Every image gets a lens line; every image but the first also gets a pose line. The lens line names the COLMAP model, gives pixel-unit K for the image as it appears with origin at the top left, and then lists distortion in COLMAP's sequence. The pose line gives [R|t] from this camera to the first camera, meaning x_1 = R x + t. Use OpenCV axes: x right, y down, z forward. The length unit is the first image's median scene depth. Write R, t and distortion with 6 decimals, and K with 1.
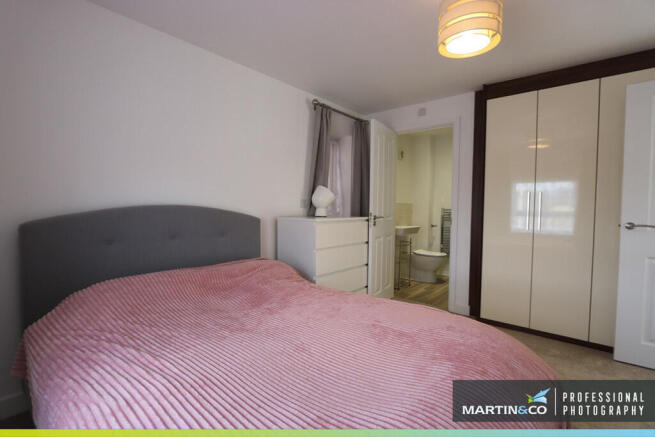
lens RADIAL K [[301.3, 0, 327.1], [0, 301.3, 217.1], [0, 0, 1]] dist [-0.016205, 0.002607]
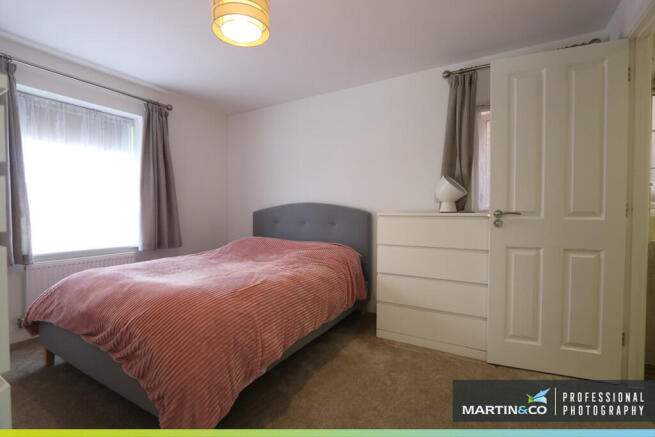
lens RADIAL K [[301.3, 0, 326.8], [0, 301.3, 218.7], [0, 0, 1]] dist [-0.016205, 0.002607]
pose [[0.199819, 0.021074, -0.979606, 0.606453], [-0.023915, 0.999576, 0.016626, 0.009078], [0.979541, 0.020106, 0.200238, 0.446352]]
